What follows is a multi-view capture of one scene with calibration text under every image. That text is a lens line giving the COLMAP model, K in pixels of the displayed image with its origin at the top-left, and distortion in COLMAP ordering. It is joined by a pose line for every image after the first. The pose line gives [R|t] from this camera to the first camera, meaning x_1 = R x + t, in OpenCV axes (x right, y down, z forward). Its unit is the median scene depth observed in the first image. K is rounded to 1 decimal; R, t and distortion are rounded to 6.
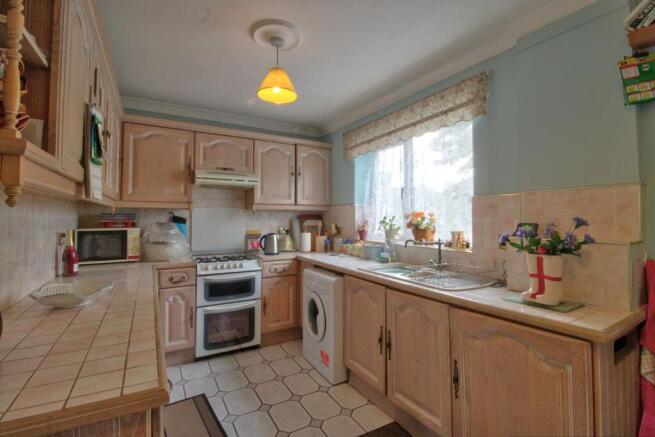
lens RADIAL K [[302.5, 0, 332.1], [0, 302.5, 206.8], [0, 0, 1]] dist [0.003110, -0.012916]
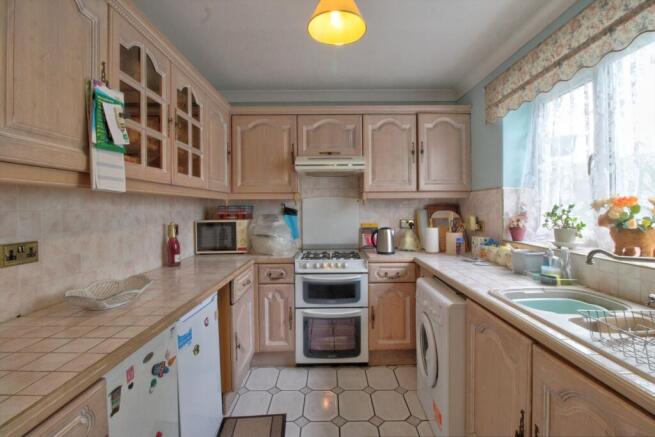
lens RADIAL K [[302.5, 0, 332.1], [0, 302.5, 206.8], [0, 0, 1]] dist [0.003110, -0.012916]
pose [[0.862209, -0.009326, -0.506468, 0.099338], [0.027273, 0.999235, 0.028030, 0.005907], [0.505819, -0.037981, 0.861803, 0.260143]]
